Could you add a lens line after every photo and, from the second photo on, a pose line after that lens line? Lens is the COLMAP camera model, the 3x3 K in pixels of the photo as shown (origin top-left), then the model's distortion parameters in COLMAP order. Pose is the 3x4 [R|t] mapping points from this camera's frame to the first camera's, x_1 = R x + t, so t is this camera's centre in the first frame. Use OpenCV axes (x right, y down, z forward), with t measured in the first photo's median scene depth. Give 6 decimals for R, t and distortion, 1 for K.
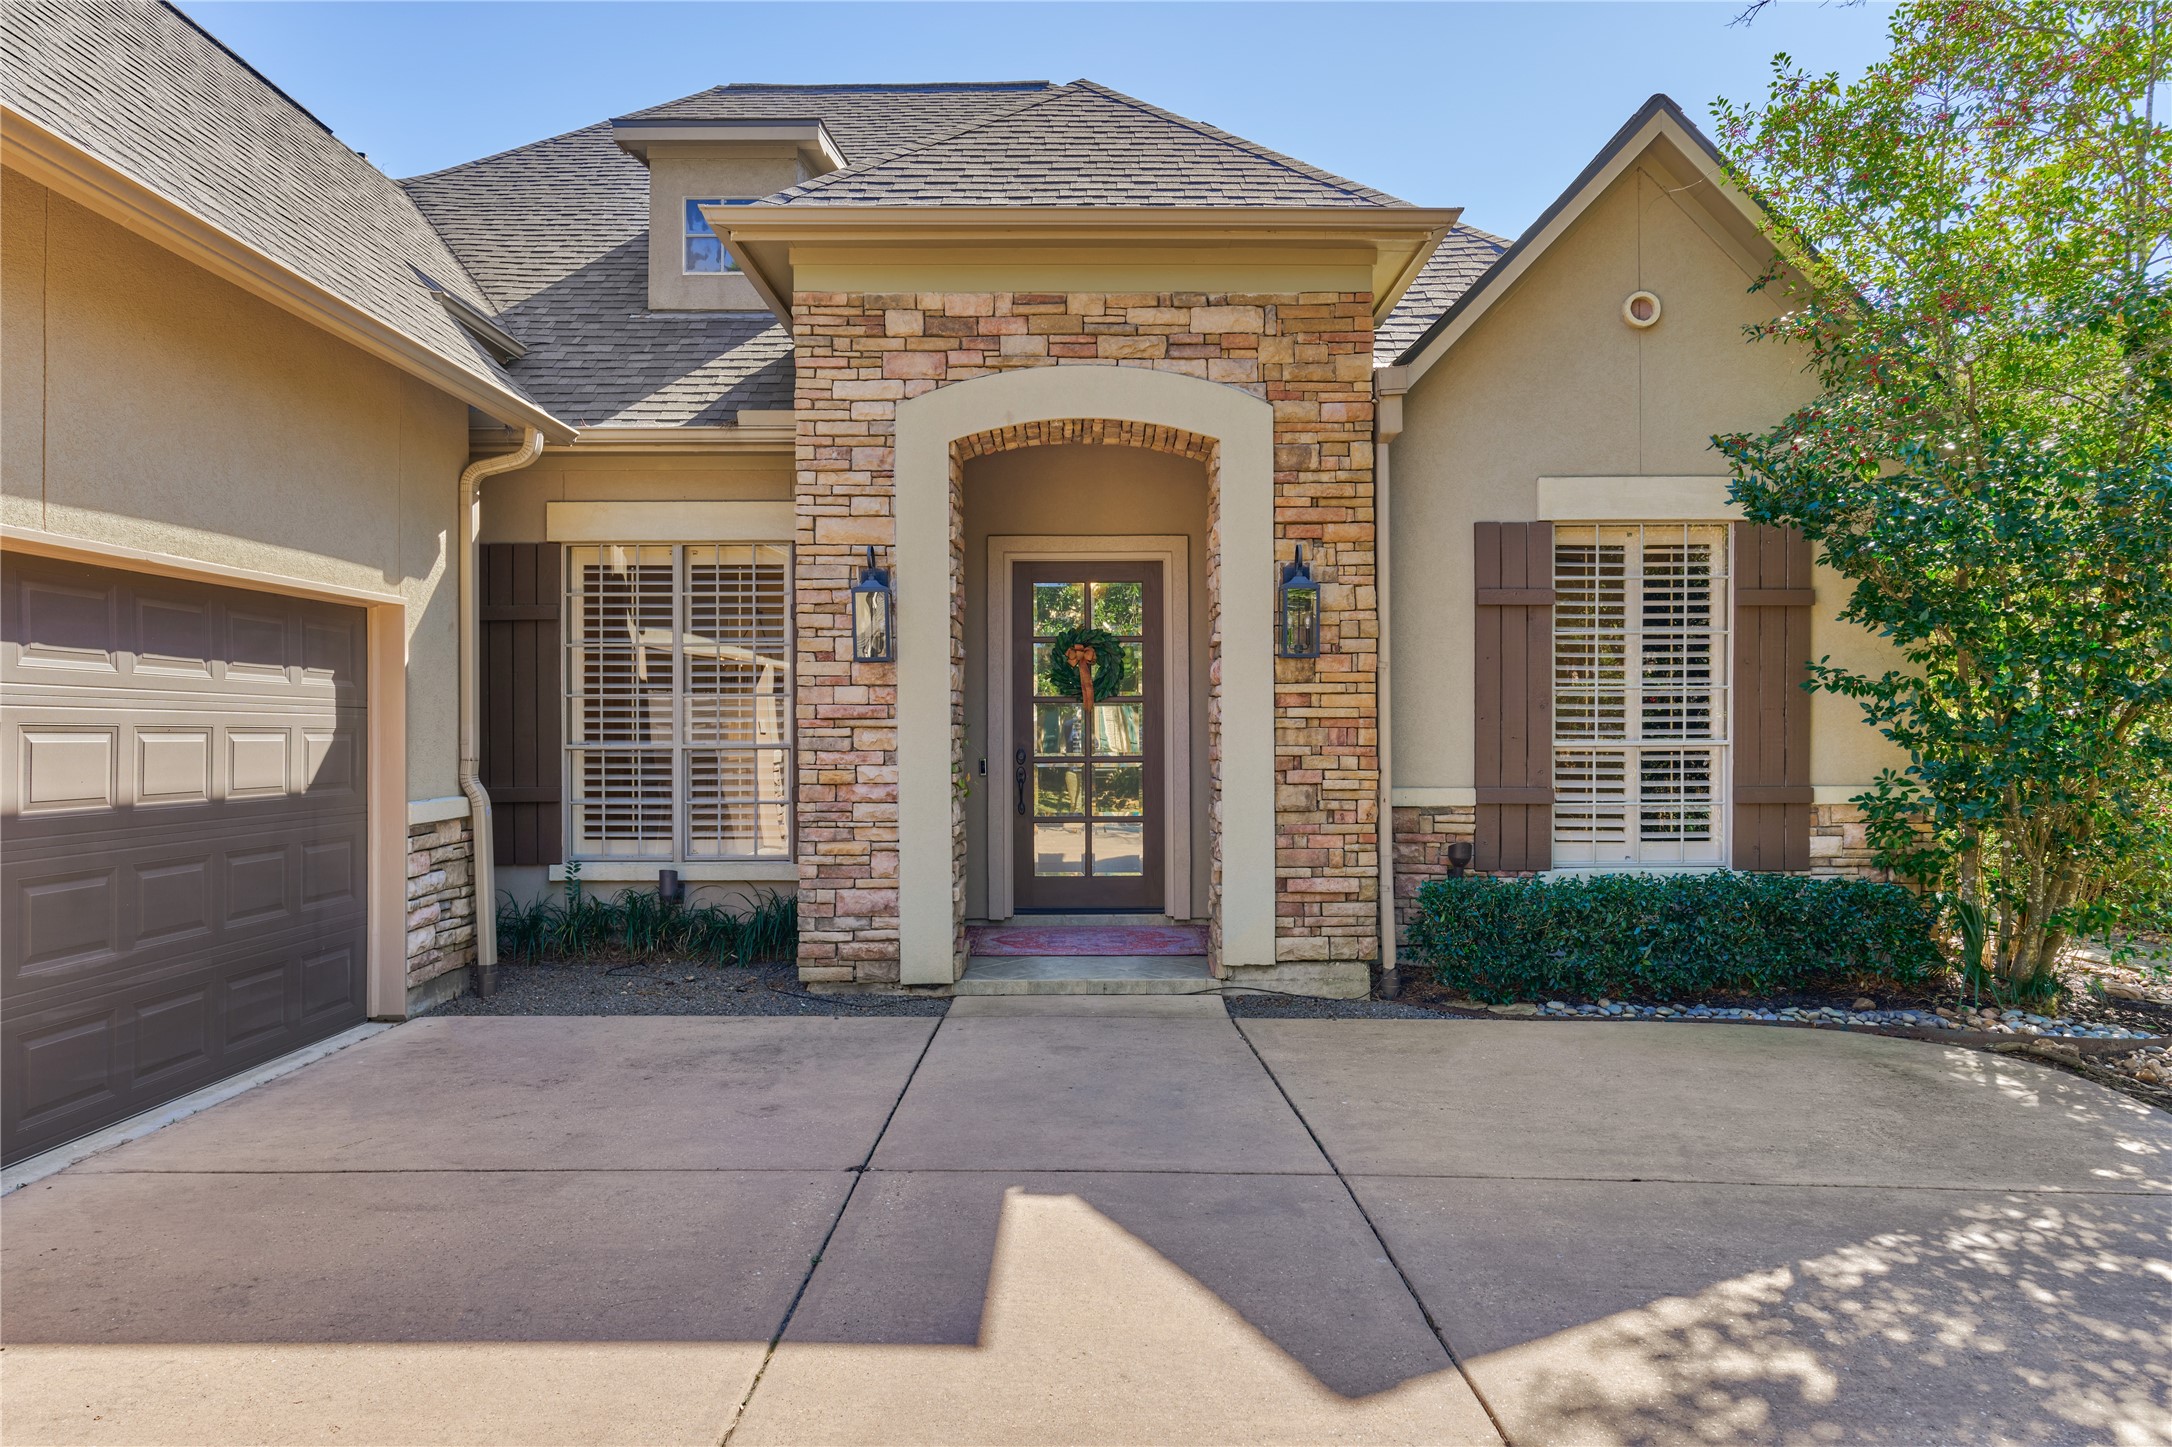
lens RADIAL K [[1034.2, 0, 1090.8], [0, 1034.2, 724.2], [0, 0, 1]] dist [-0.004311, -0.000256]
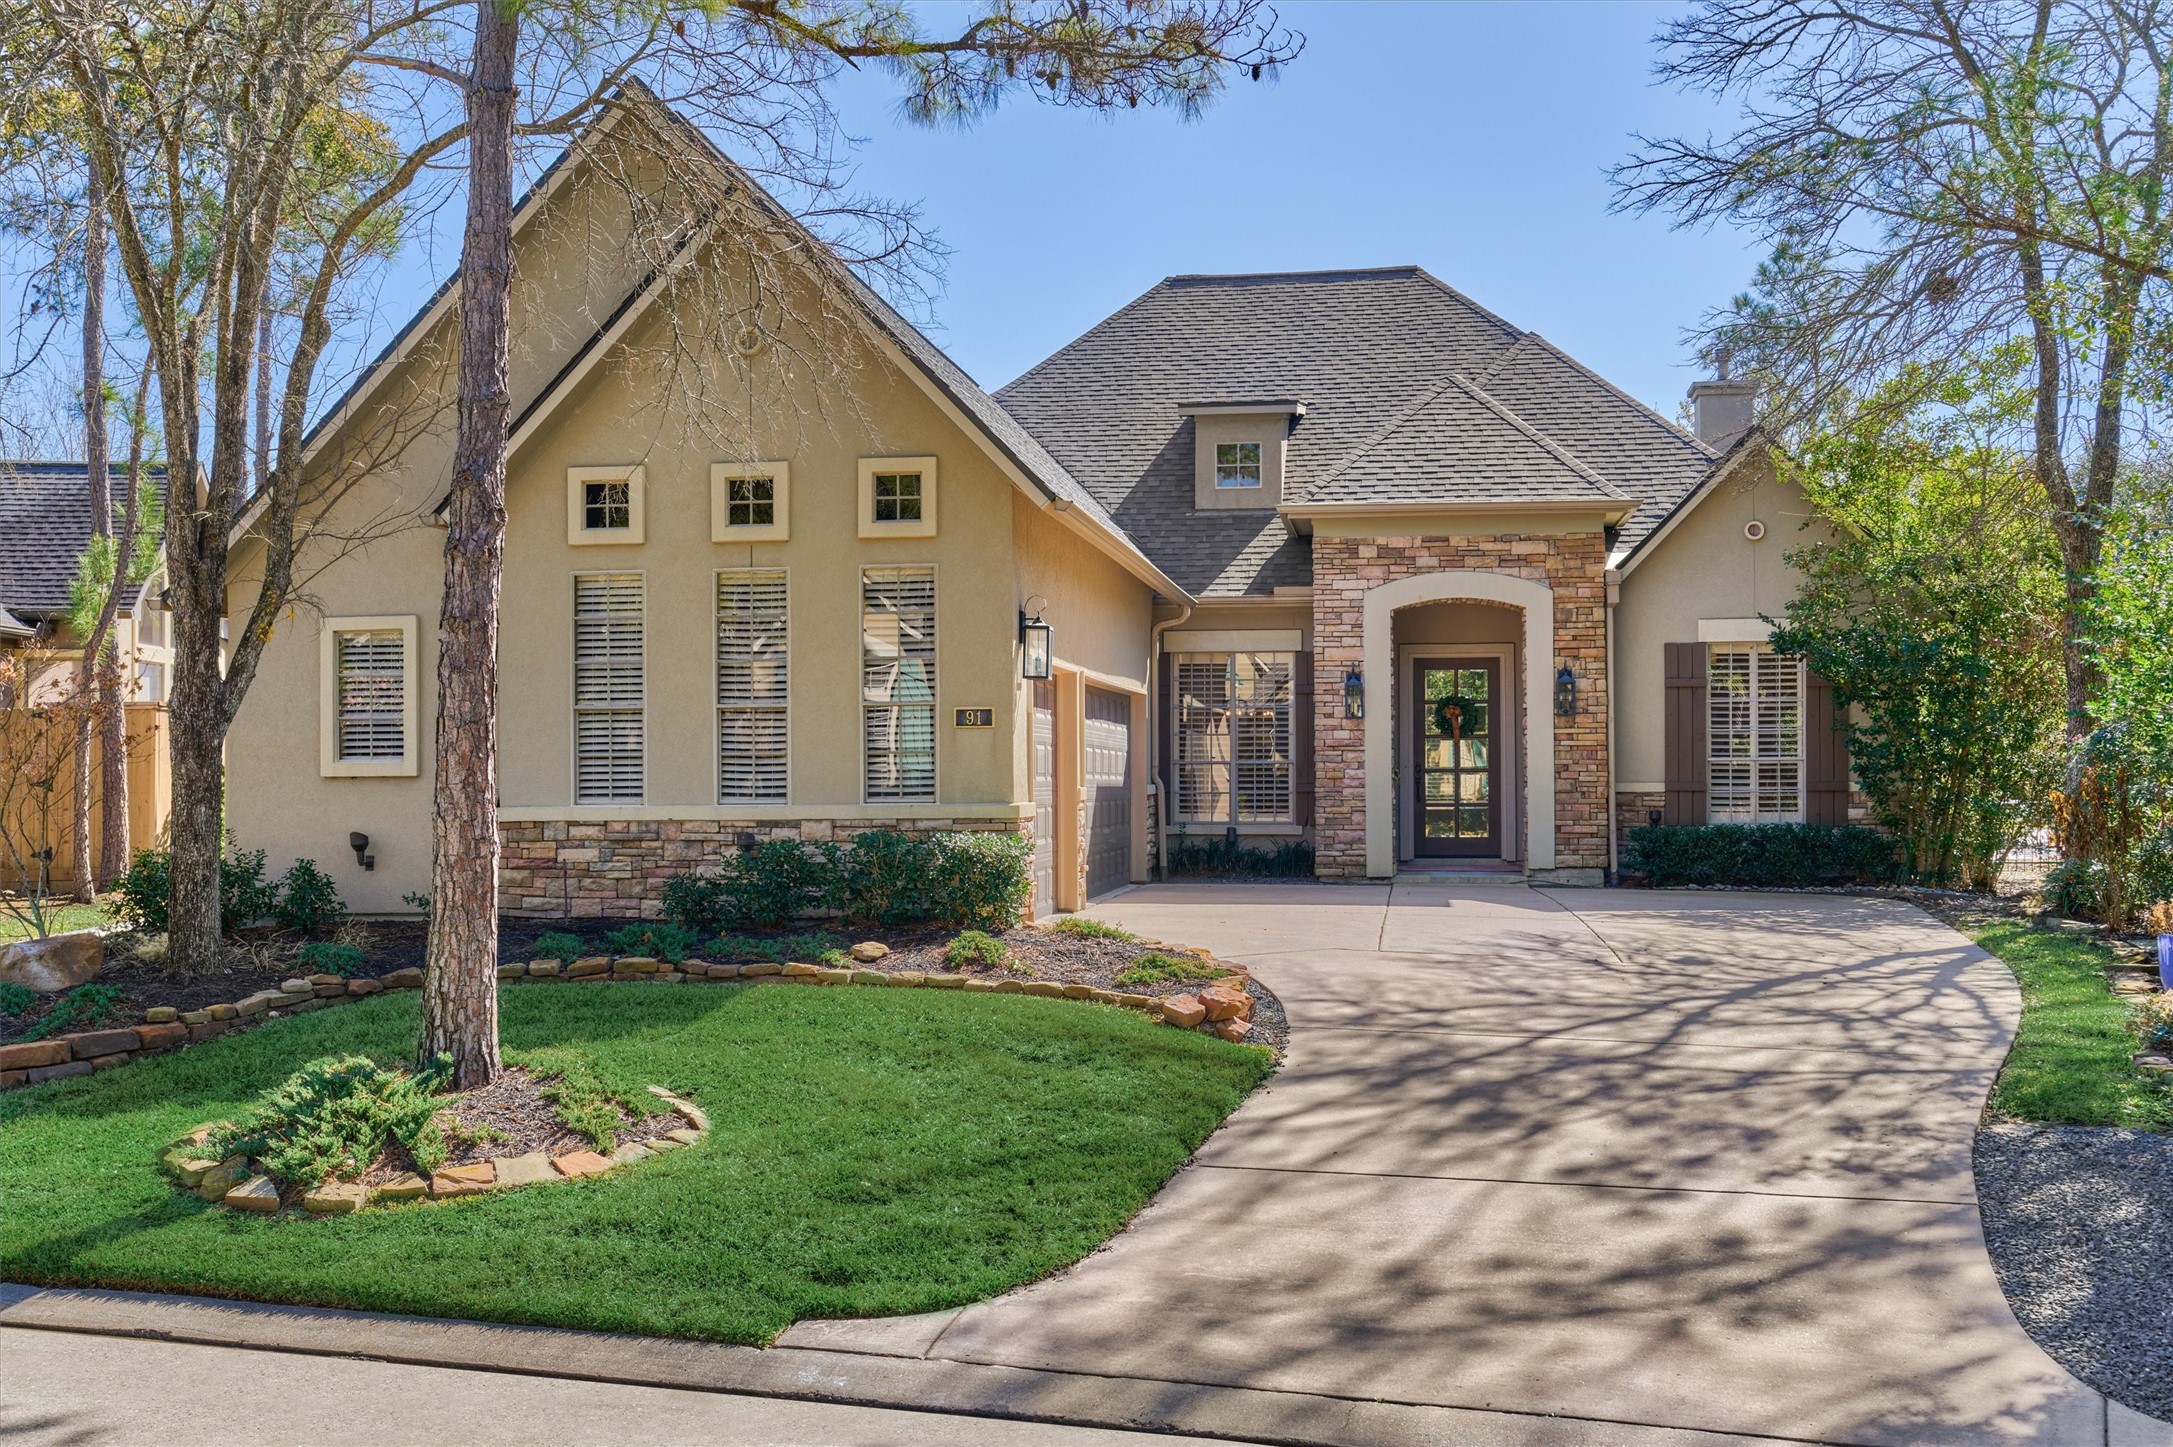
lens RADIAL K [[2153.6, 0, 1086.3], [0, 2153.6, 748.2], [0, 0, 1]] dist [-0.000141, 0.004845]
pose [[0.989800, -0.001124, -0.142458, -0.125318], [-0.001398, 0.999844, -0.017606, 0.073511], [0.142456, 0.017626, 0.989644, -3.256752]]
